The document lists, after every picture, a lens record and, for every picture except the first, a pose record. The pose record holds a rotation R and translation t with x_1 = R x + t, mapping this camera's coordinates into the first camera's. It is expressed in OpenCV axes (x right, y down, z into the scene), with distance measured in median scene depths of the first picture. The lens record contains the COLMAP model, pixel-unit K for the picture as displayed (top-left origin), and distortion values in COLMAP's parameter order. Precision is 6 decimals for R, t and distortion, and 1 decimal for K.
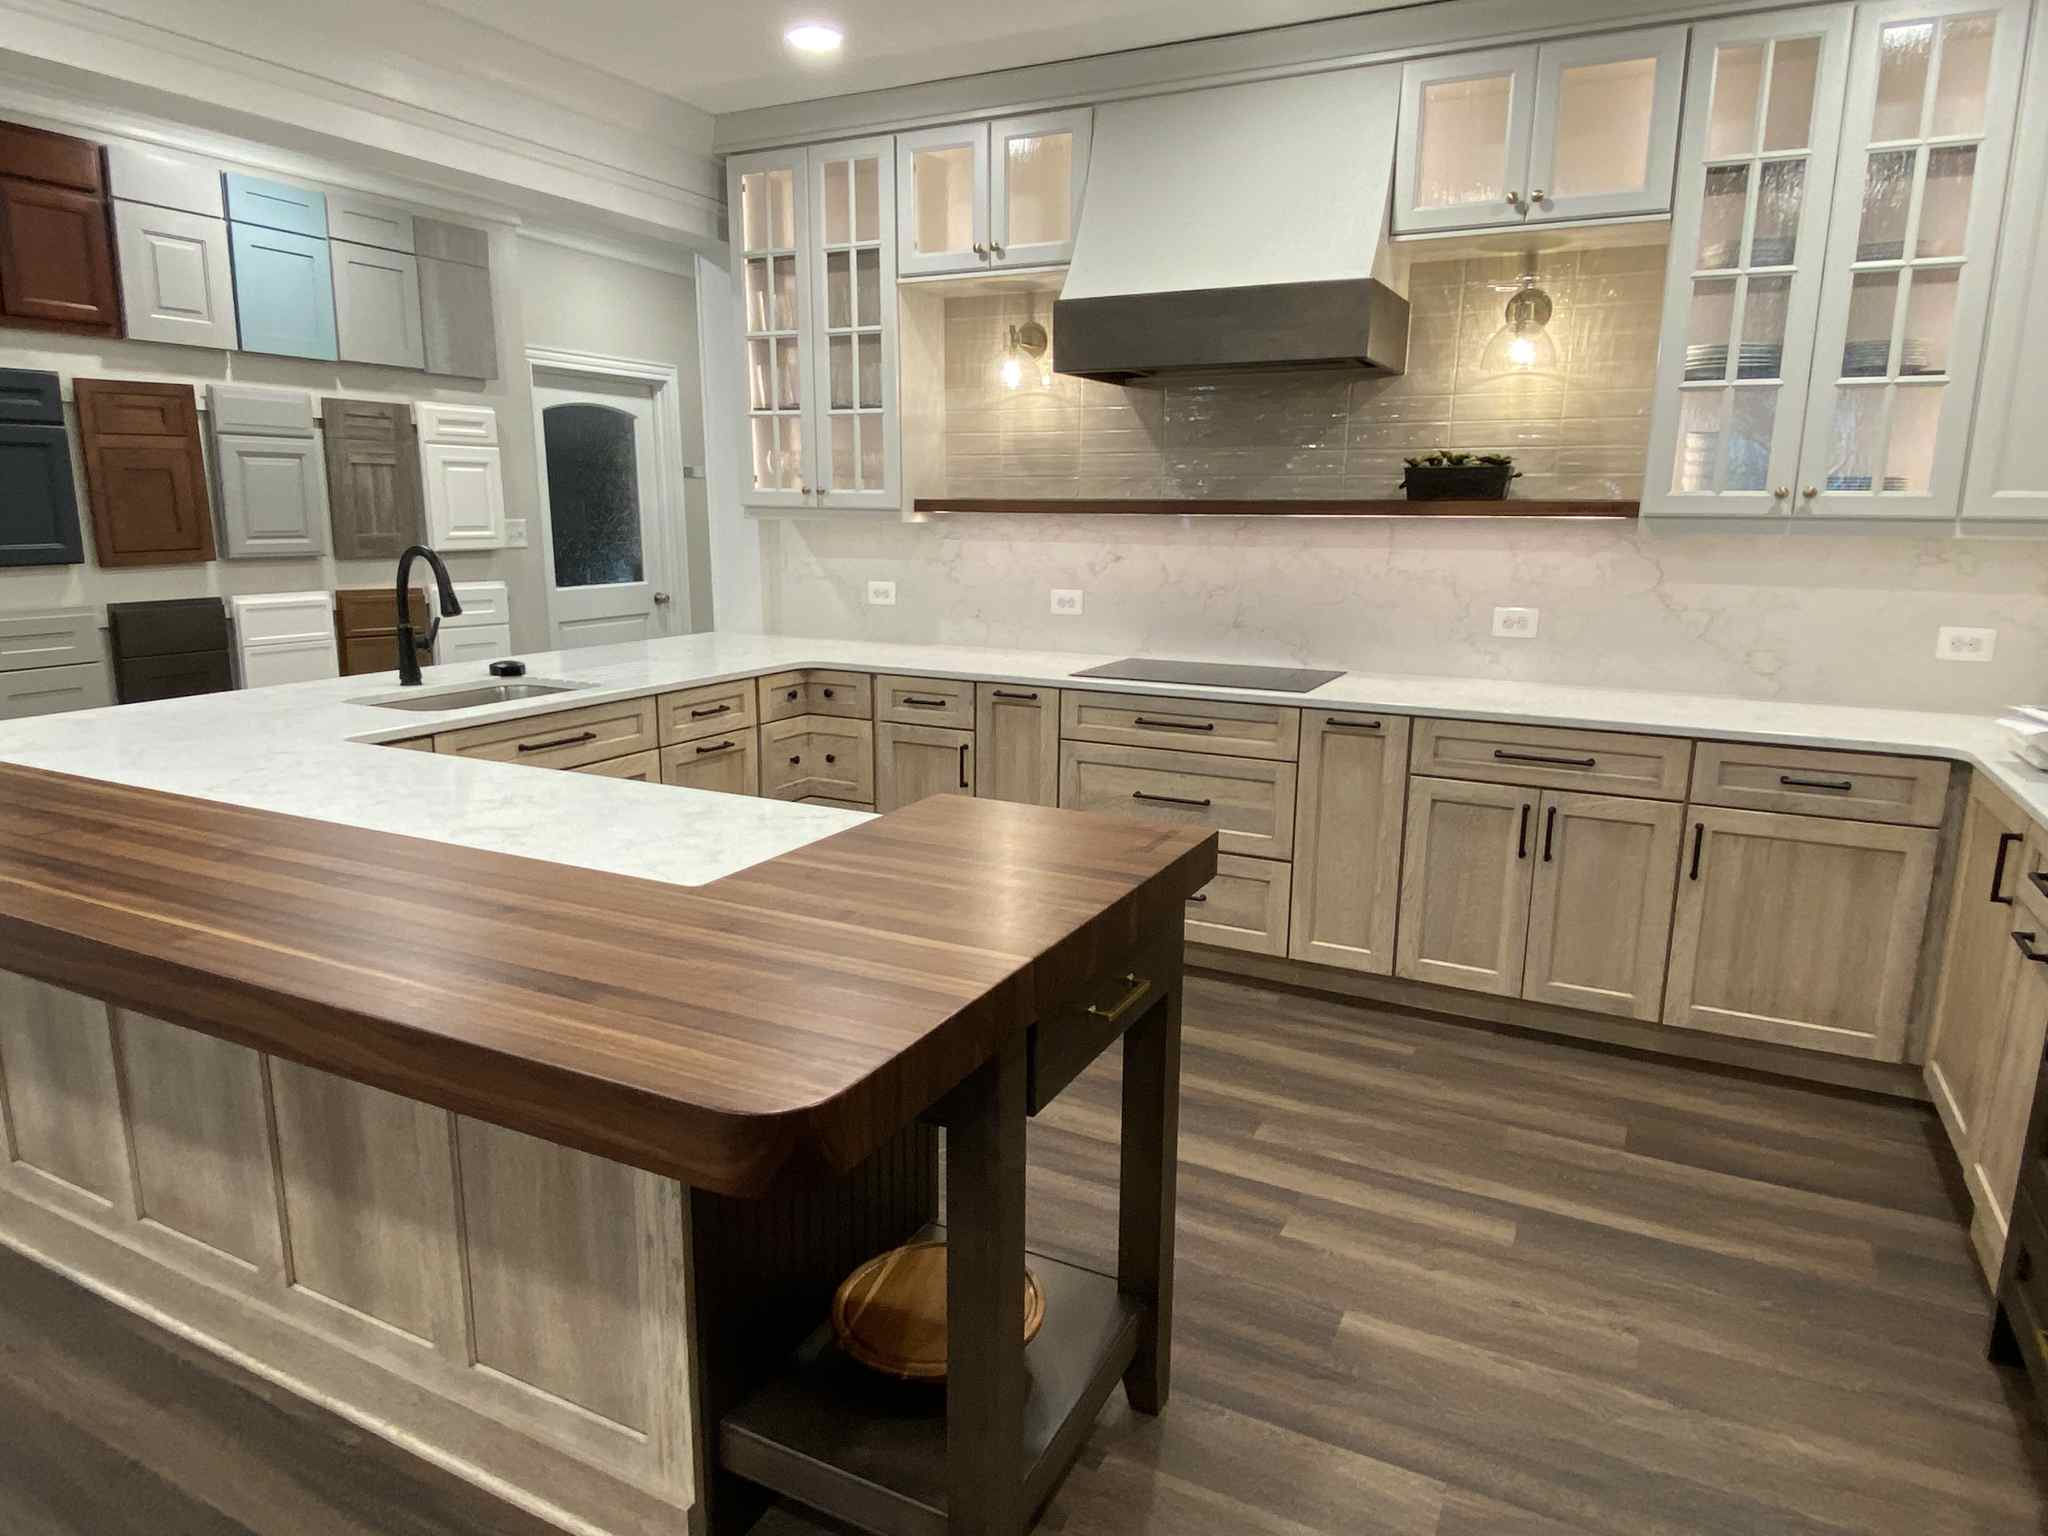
lens RADIAL K [[1281.9, 0, 1010.1], [0, 1281.9, 780.7], [0, 0, 1]] dist [0.062725, -0.066751]
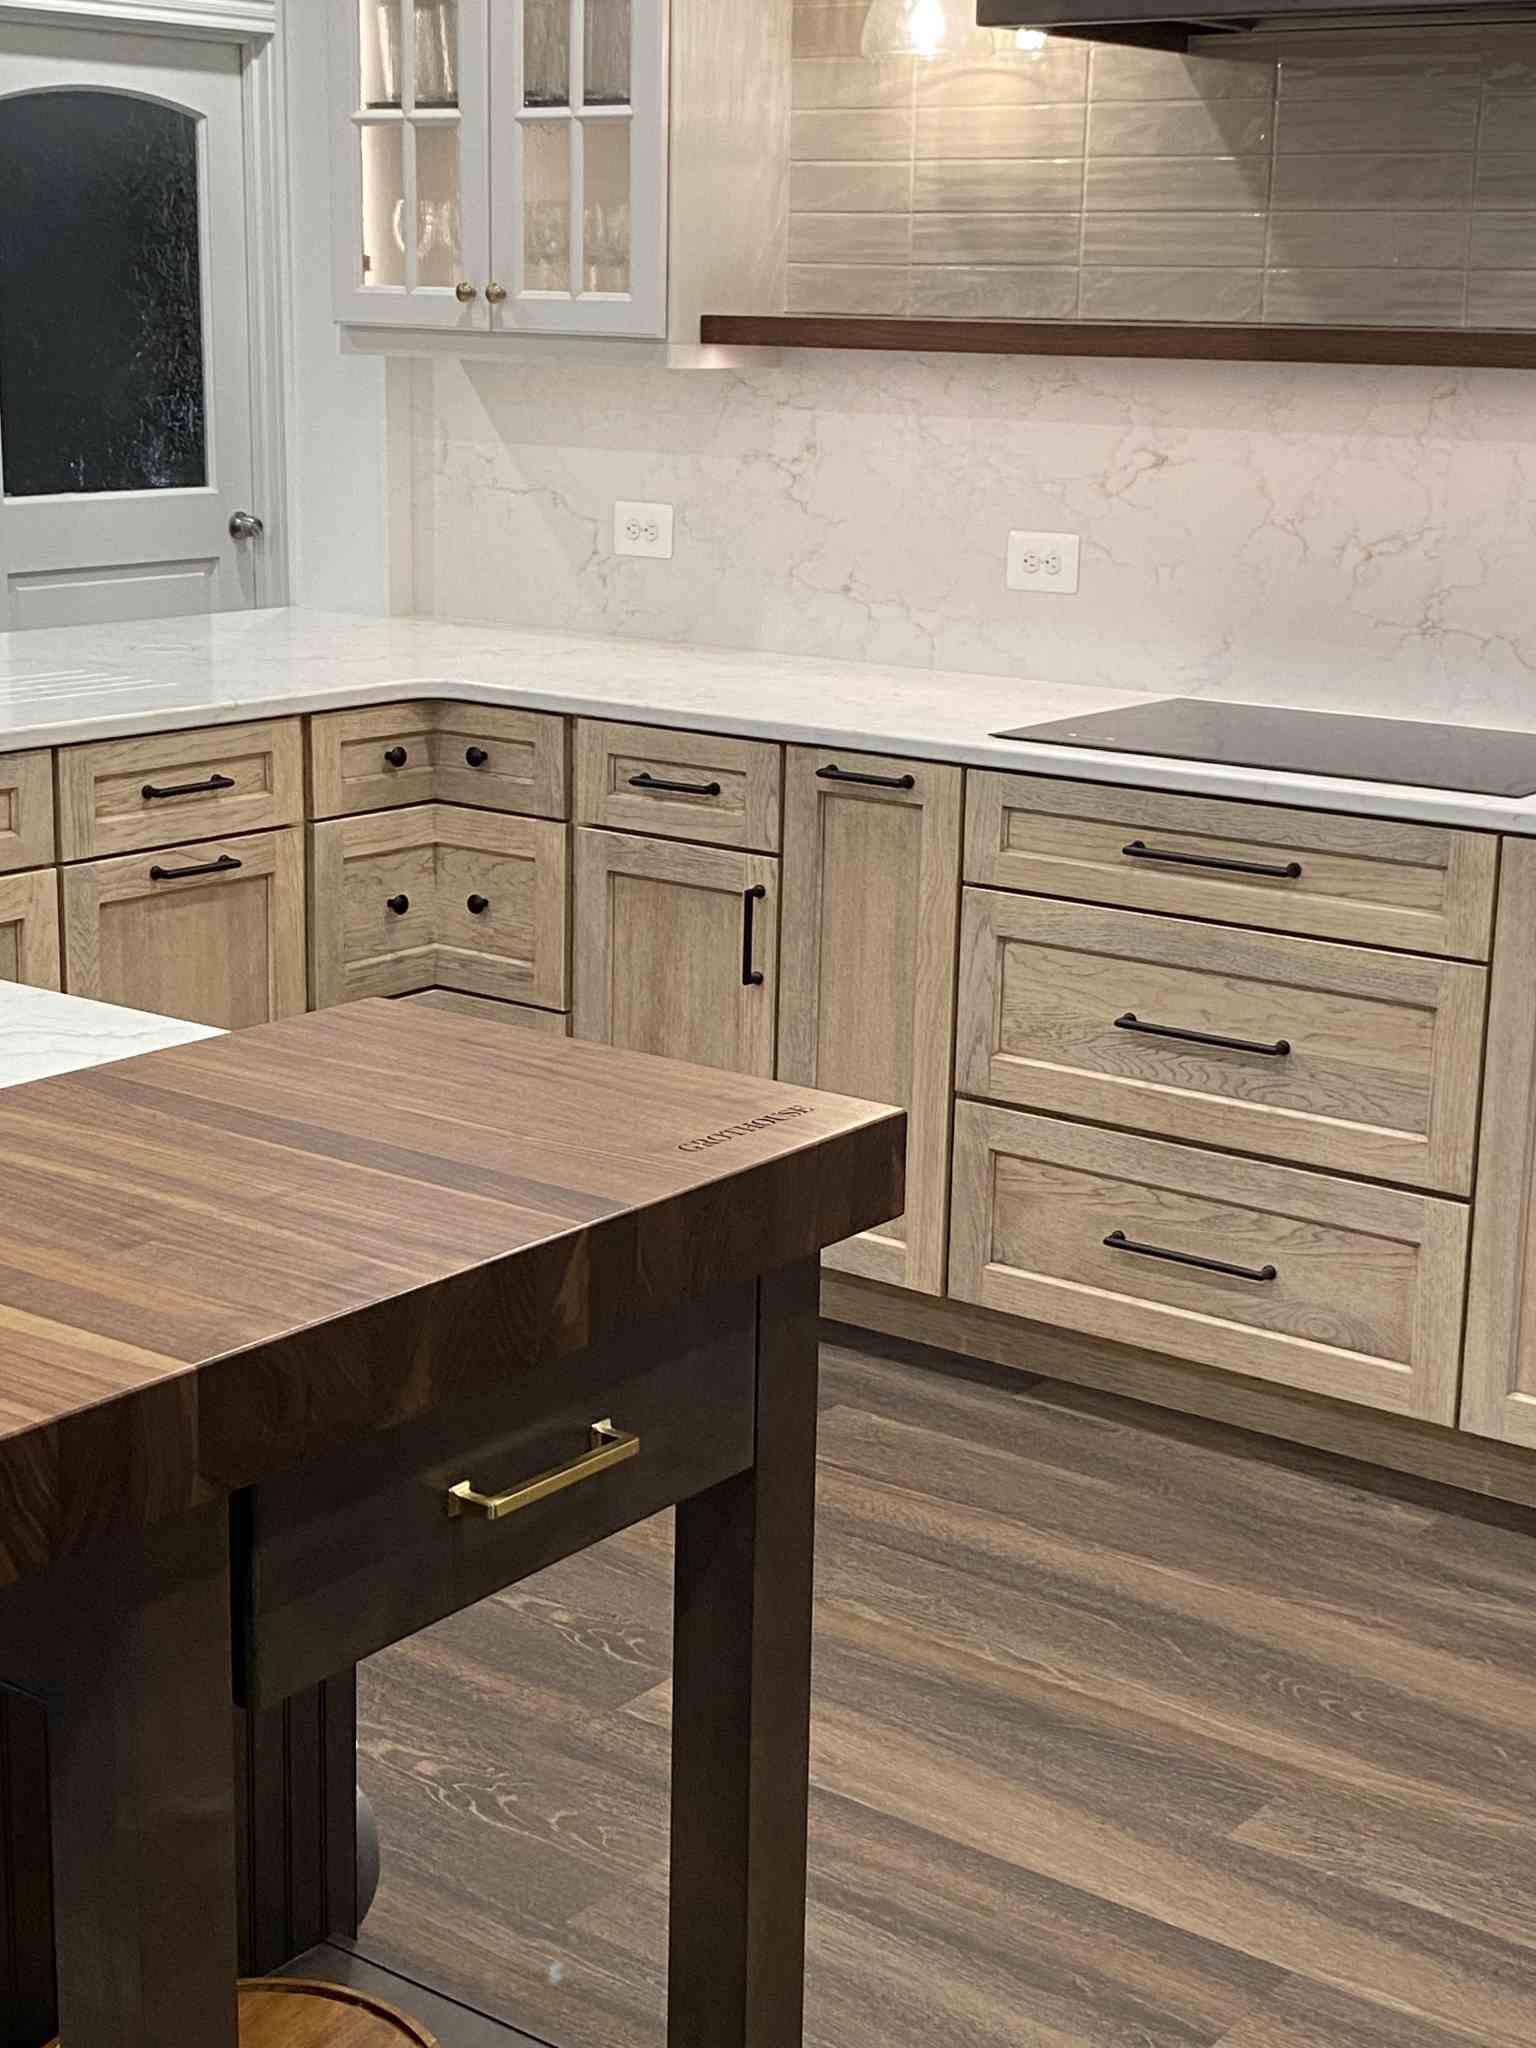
lens RADIAL K [[3034.9, 0, 736.5], [0, 3034.9, 1011.4], [0, 0, 1]] dist [0.069065, 0.000000]
pose [[0.985101, 0.050209, -0.164482, 0.136544], [-0.047441, 0.998659, 0.020721, -0.007365], [0.165302, -0.012609, 0.986162, -0.017261]]
